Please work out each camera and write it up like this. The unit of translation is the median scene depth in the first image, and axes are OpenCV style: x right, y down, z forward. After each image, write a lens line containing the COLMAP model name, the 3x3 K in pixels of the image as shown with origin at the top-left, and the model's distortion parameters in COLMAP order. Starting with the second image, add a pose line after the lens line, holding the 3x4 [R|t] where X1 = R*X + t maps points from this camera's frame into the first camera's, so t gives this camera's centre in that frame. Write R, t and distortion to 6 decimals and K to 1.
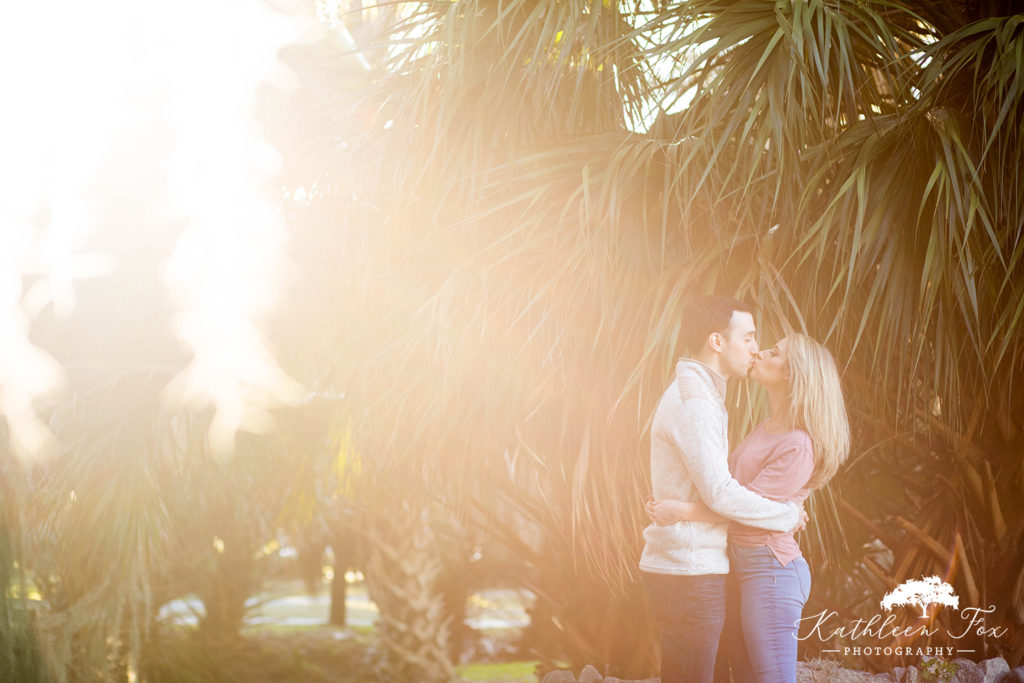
lens RADIAL K [[2618.9, 0, 512.2], [0, 2618.9, 341.4], [0, 0, 1]] dist [-0.050902, 0.000000]
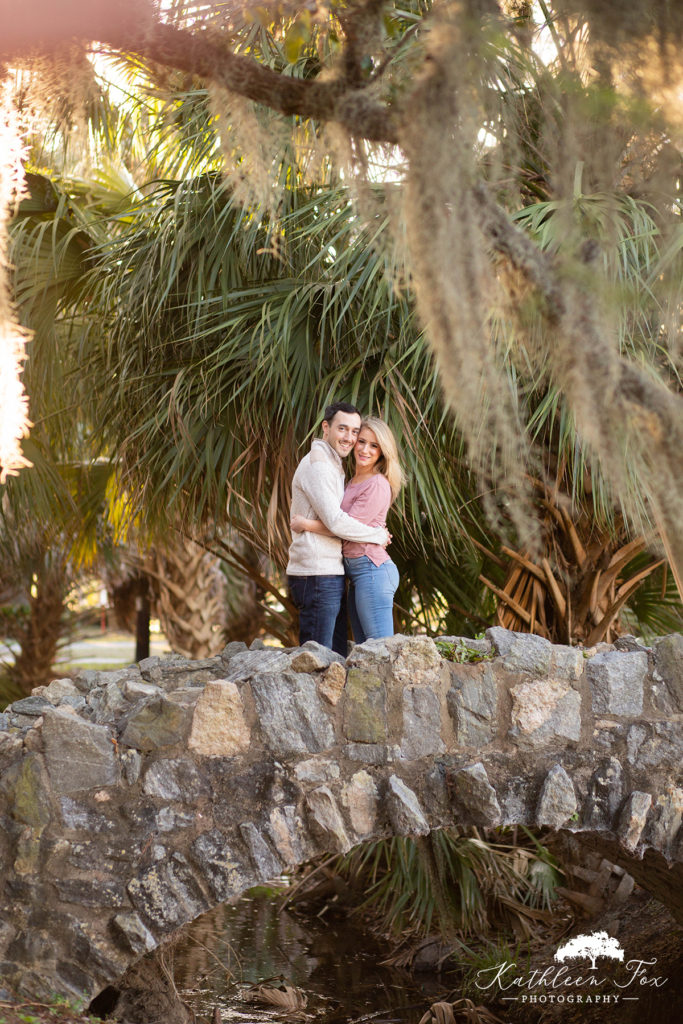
lens RADIAL K [[2618.9, 0, 341.4], [0, 2618.9, 511.9], [0, 0, 1]] dist [-0.050902, 0.000000]
pose [[0.999988, 0.003809, 0.003228, 0.053580], [-0.003941, 0.999105, 0.042126, -0.010078], [-0.003065, -0.042138, 0.999107, -0.393820]]
